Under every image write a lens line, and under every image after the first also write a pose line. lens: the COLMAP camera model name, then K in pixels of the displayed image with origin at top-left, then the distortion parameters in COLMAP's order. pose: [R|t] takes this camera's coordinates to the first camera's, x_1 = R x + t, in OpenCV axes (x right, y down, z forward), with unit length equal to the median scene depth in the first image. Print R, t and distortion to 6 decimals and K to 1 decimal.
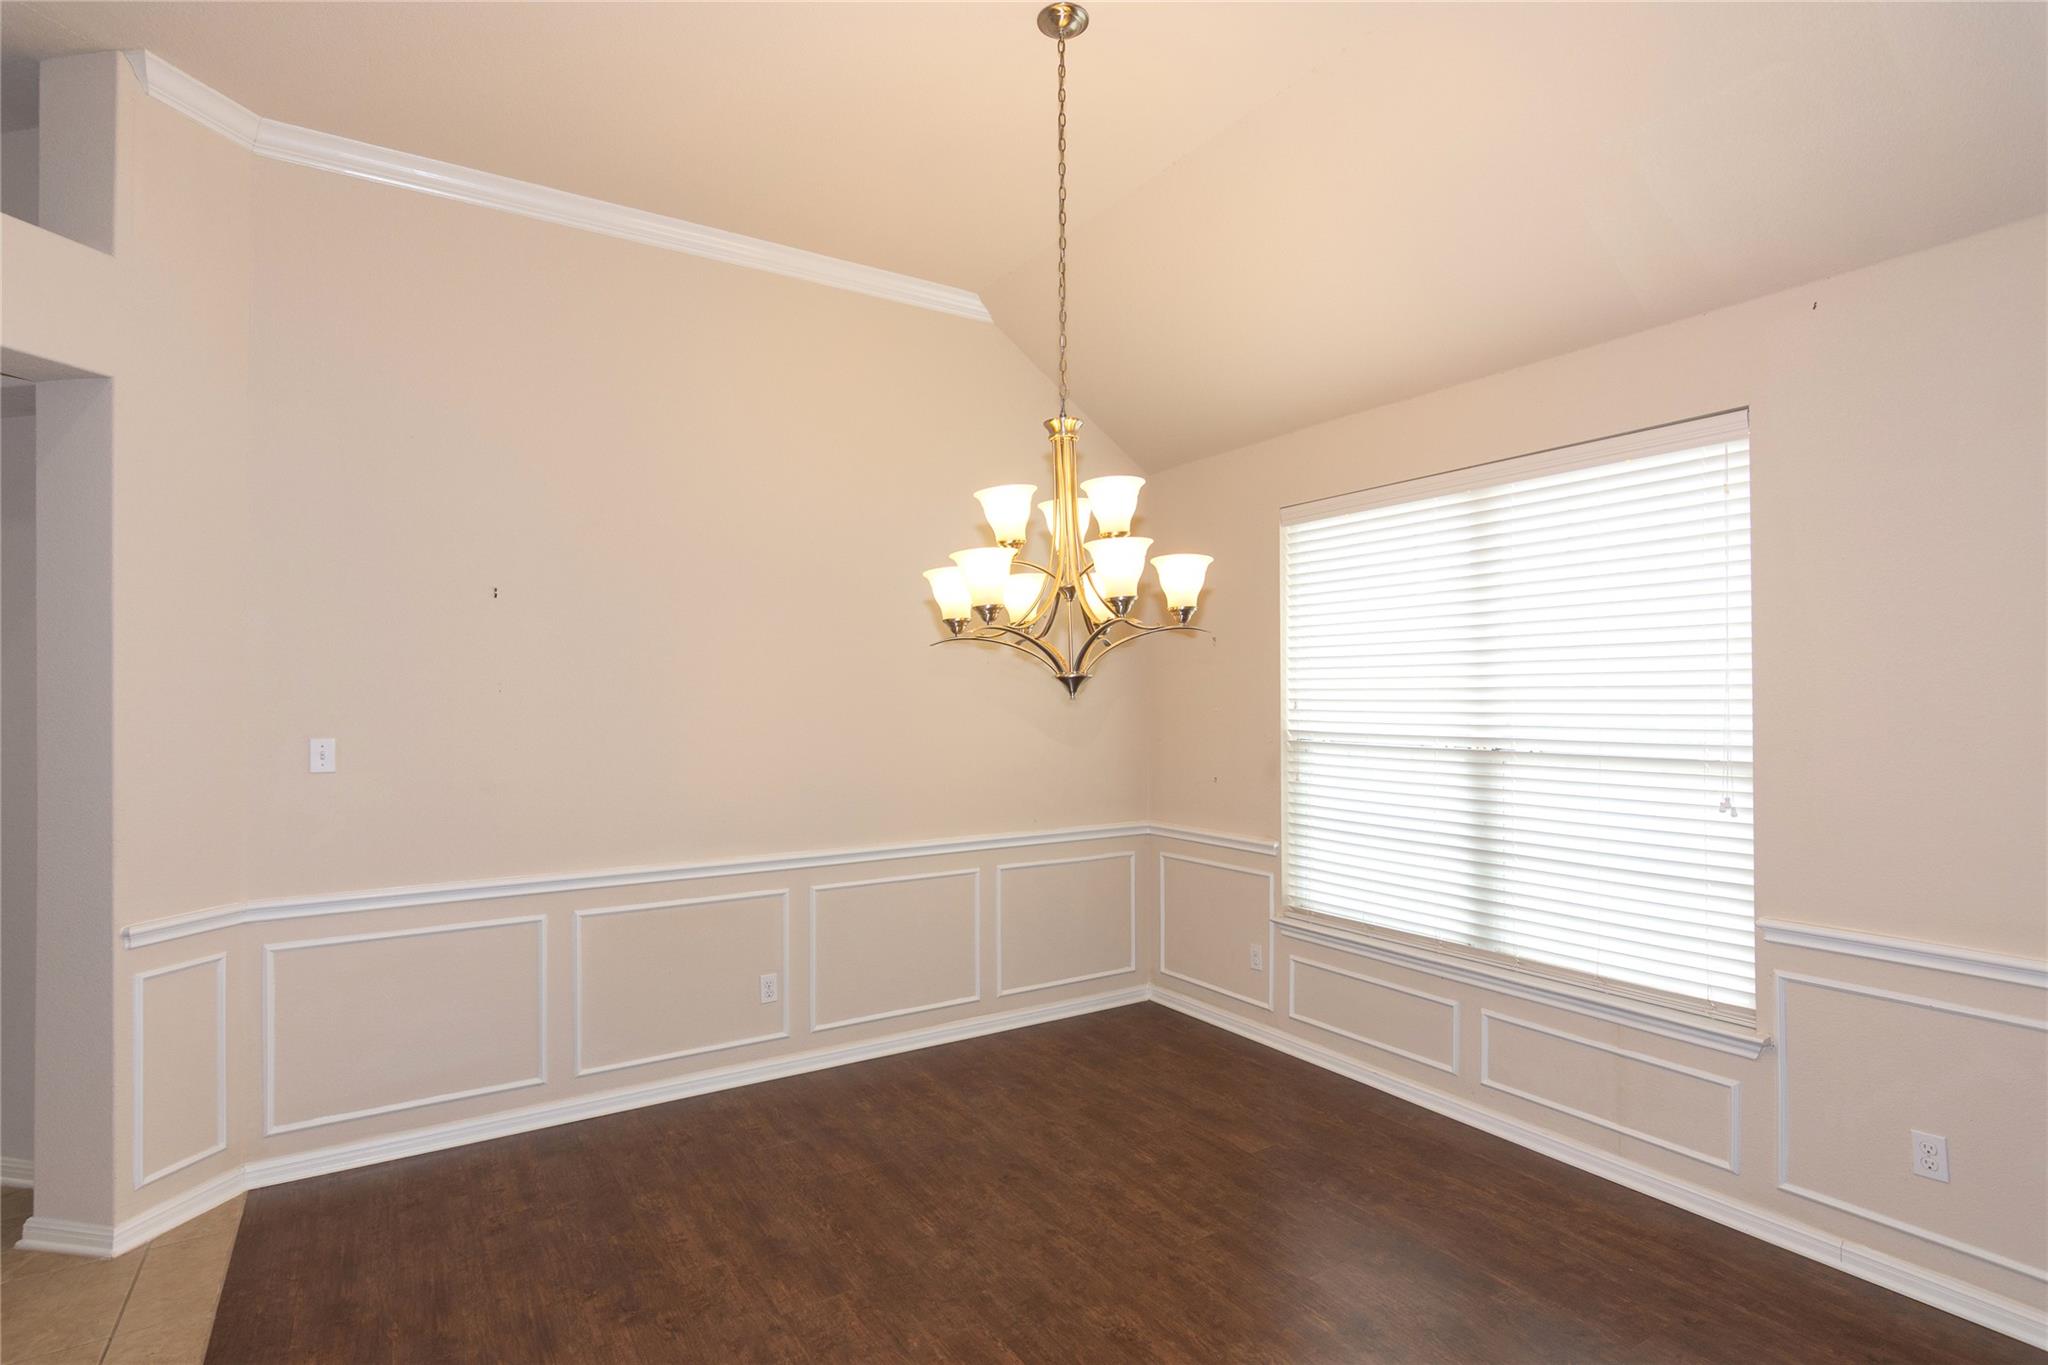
lens RADIAL K [[1002.3, 0, 1021.8], [0, 1002.3, 692.9], [0, 0, 1]] dist [-0.000097, 0.001714]
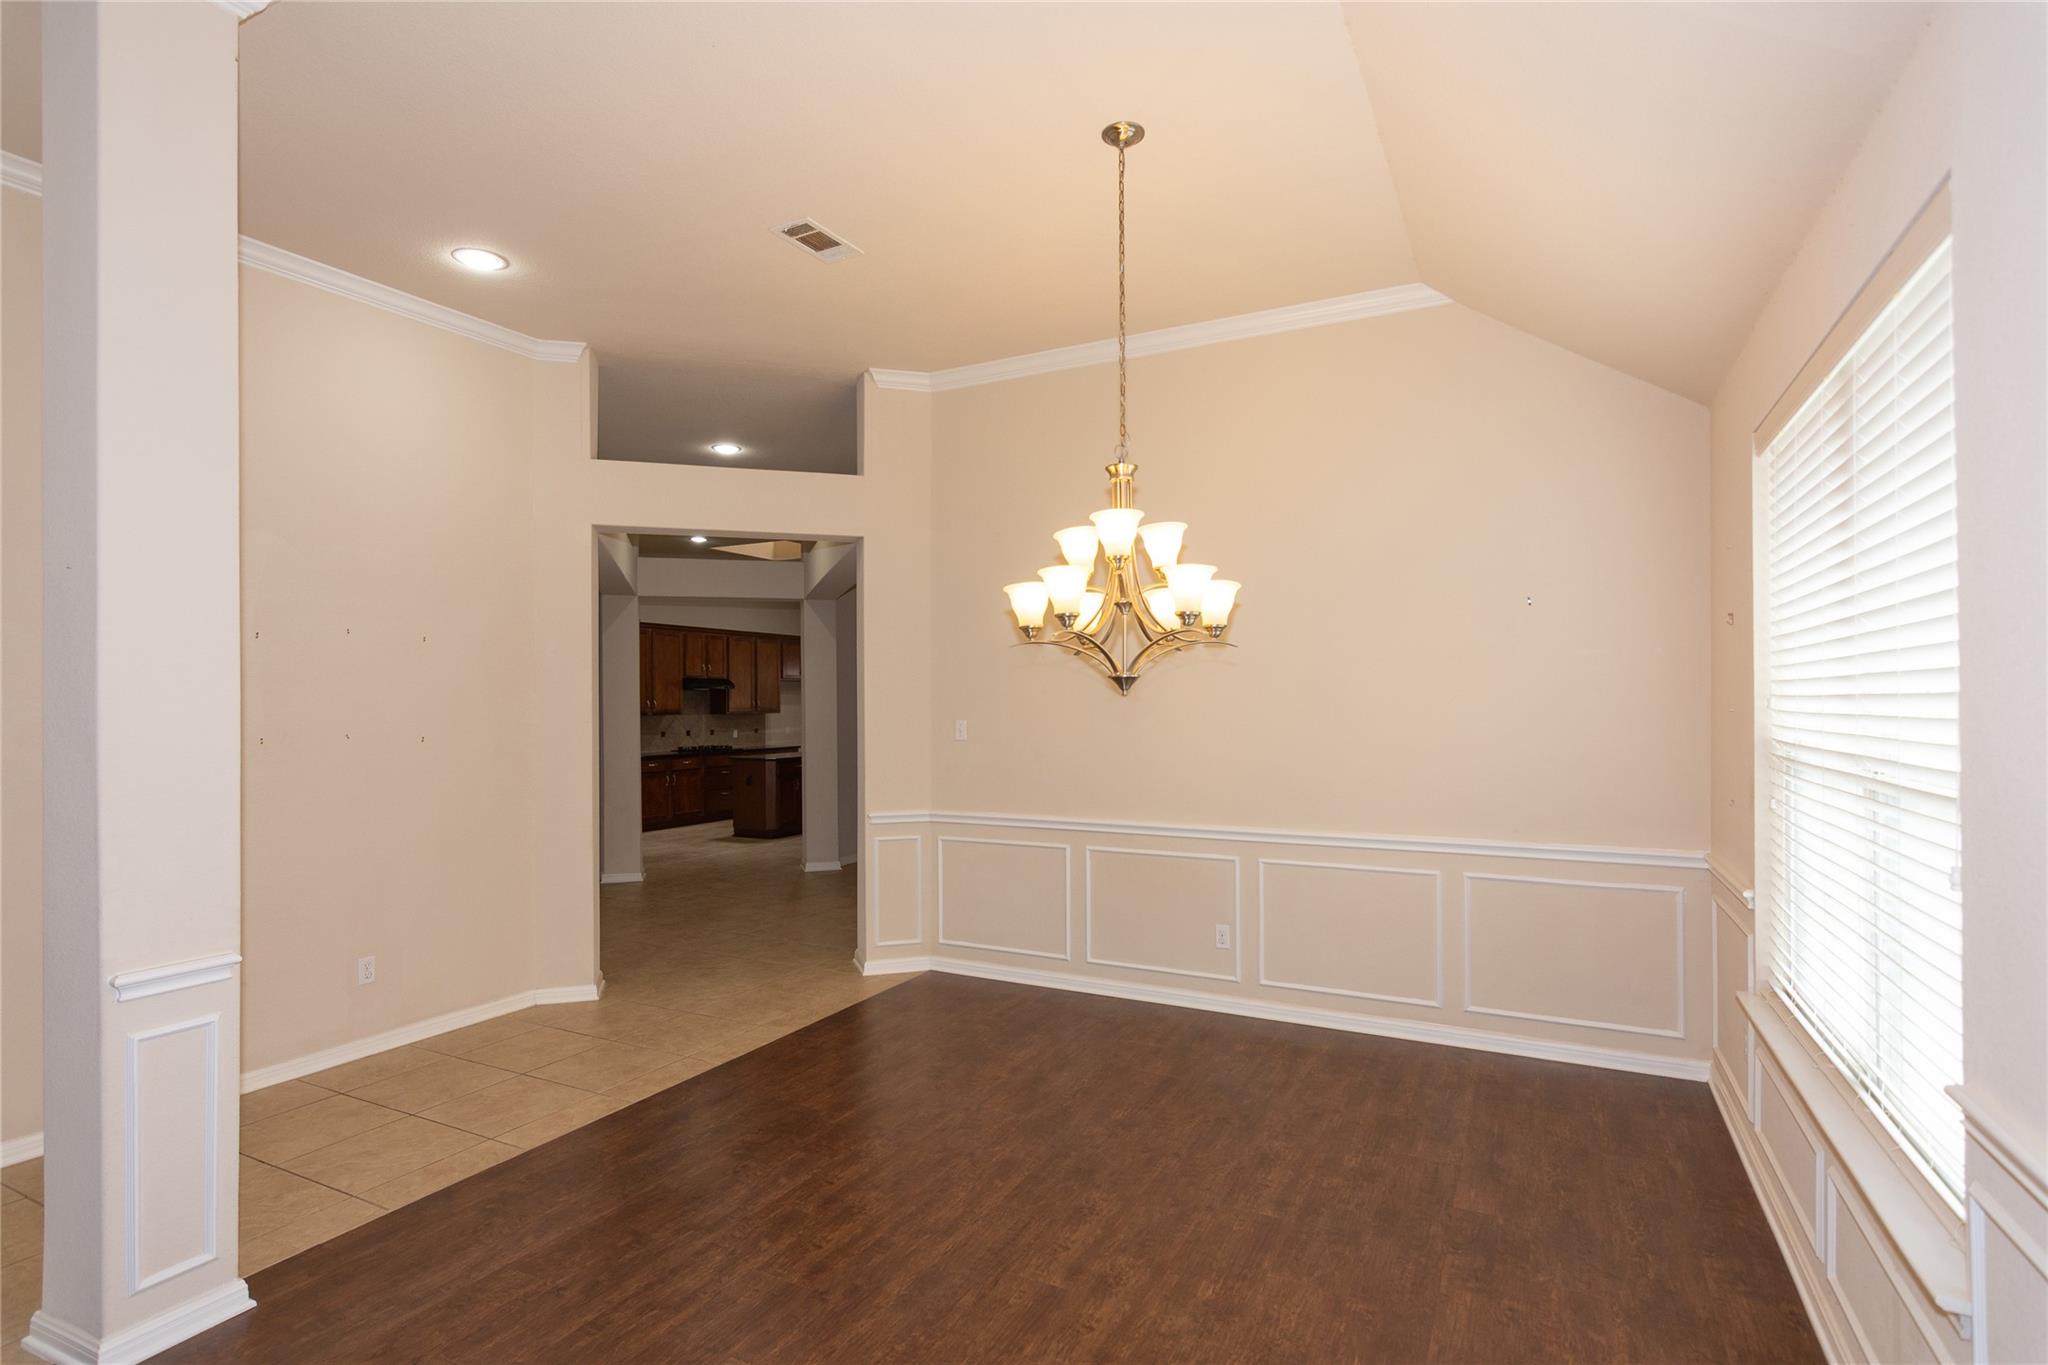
lens RADIAL K [[1002.3, 0, 1021.8], [0, 1002.3, 692.9], [0, 0, 1]] dist [-0.000097, 0.001714]
pose [[0.499645, -0.007398, -0.866199, 0.904000], [0.004077, 0.999973, -0.006189, 0.010693], [0.866221, -0.000439, 0.499661, 0.254715]]
